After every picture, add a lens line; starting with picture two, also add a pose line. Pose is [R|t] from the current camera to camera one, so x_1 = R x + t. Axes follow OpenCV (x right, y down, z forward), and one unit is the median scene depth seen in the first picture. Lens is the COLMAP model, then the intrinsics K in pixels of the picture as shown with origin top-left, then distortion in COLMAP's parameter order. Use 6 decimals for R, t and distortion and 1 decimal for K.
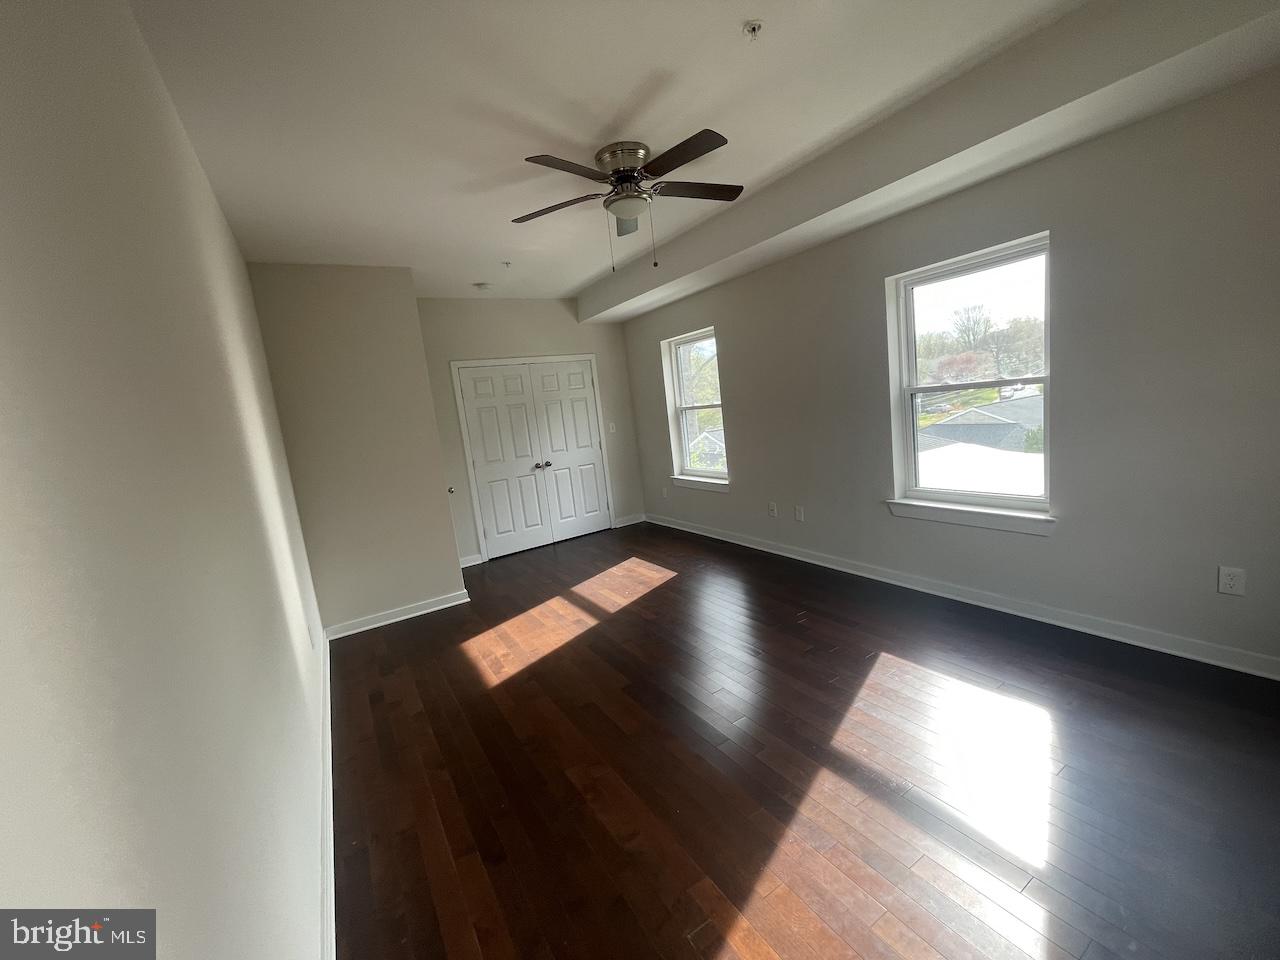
lens RADIAL K [[515.1, 0, 634.8], [0, 515.1, 477.2], [0, 0, 1]] dist [-0.001545, 0.000212]
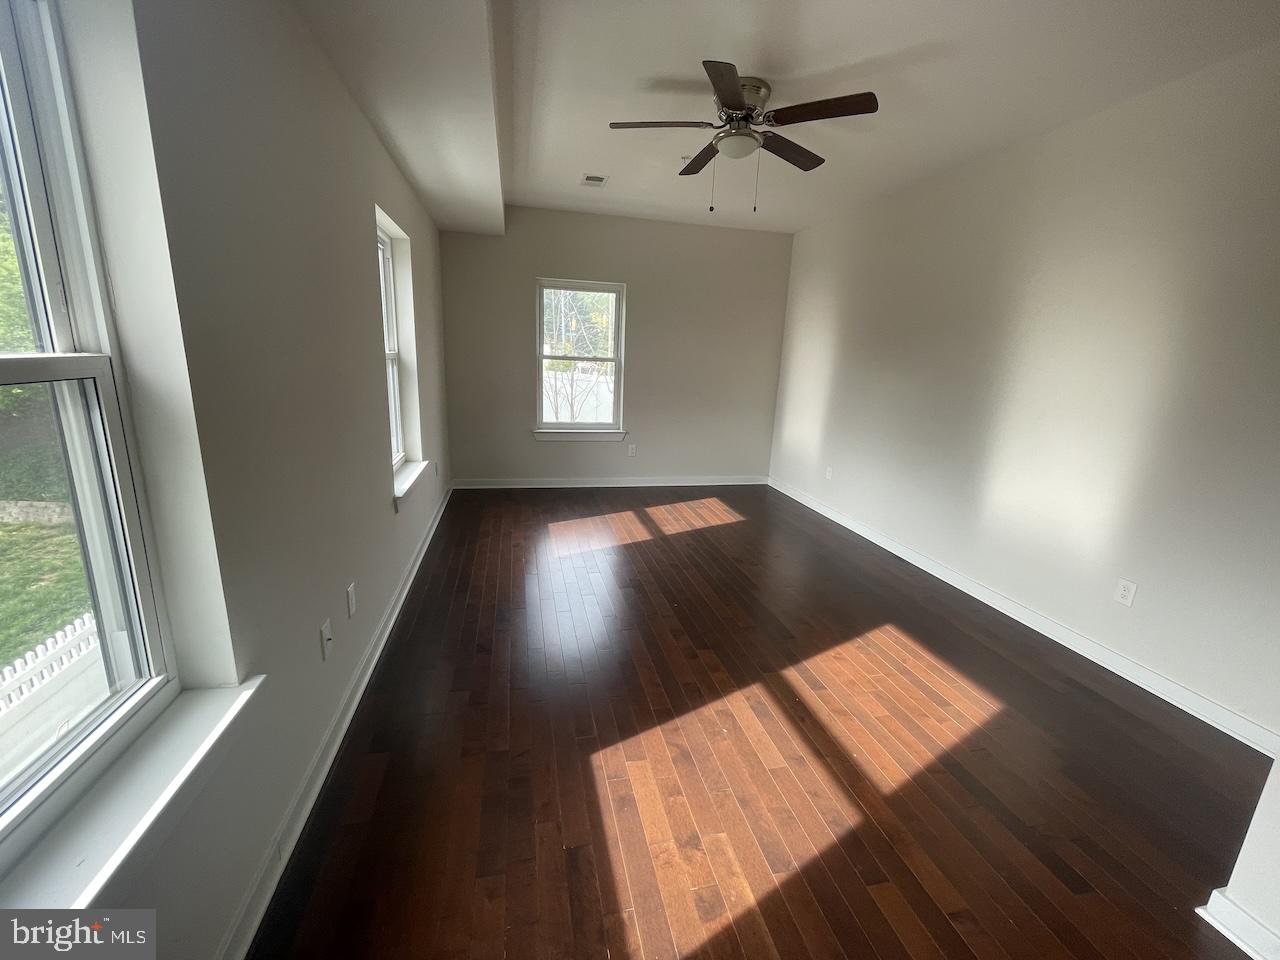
lens RADIAL K [[515.1, 0, 634.8], [0, 515.1, 477.2], [0, 0, 1]] dist [-0.001545, 0.000212]
pose [[-0.944364, -0.001128, 0.328899, -0.103982], [0.118036, 0.932216, 0.342111, -0.201234], [-0.306991, 0.361899, -0.880219, 1.484769]]
